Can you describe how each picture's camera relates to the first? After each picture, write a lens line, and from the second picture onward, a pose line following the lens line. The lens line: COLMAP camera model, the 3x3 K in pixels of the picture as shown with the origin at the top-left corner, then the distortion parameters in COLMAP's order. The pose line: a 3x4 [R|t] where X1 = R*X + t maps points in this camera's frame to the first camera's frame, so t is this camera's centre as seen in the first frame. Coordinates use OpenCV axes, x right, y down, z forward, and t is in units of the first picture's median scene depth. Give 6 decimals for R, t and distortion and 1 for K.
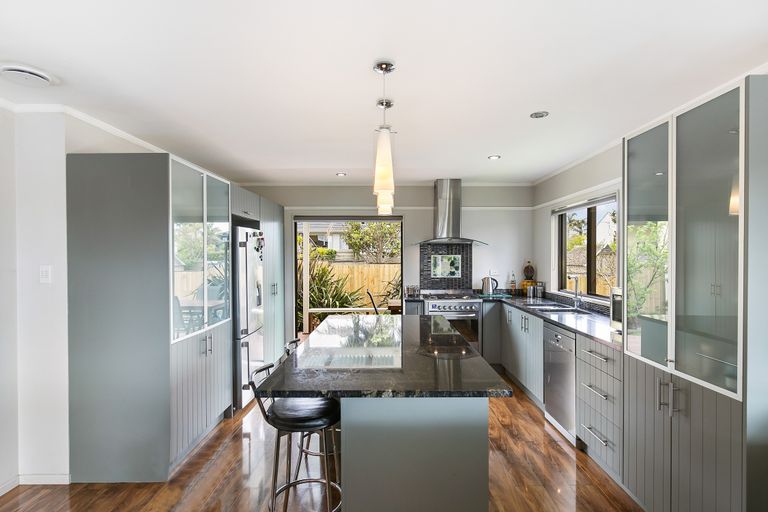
lens RADIAL K [[410.6, 0, 380.9], [0, 410.6, 256.3], [0, 0, 1]] dist [-0.000172, -0.001503]
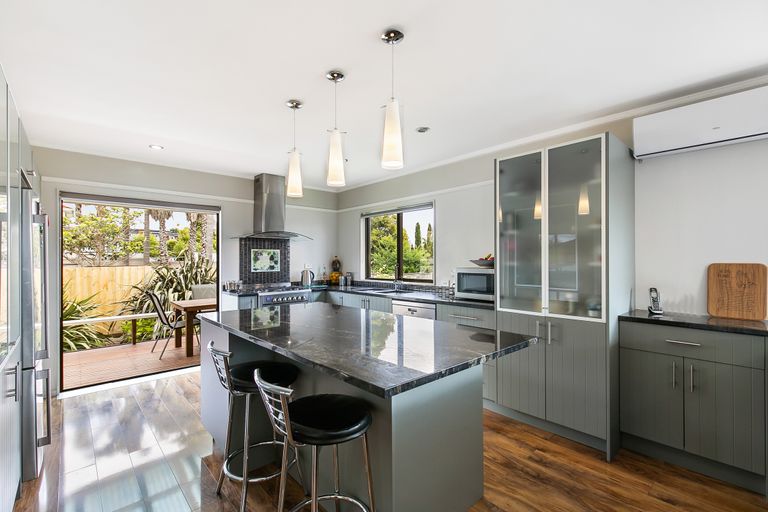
lens RADIAL K [[351.8, 0, 389.0], [0, 351.8, 256.7], [0, 0, 1]] dist [0.008495, -0.002488]
pose [[0.729236, 0.006128, 0.684235, -0.223354], [0.004026, 0.999904, -0.013246, 0.028604], [-0.684250, 0.012414, 0.729141, 0.159054]]
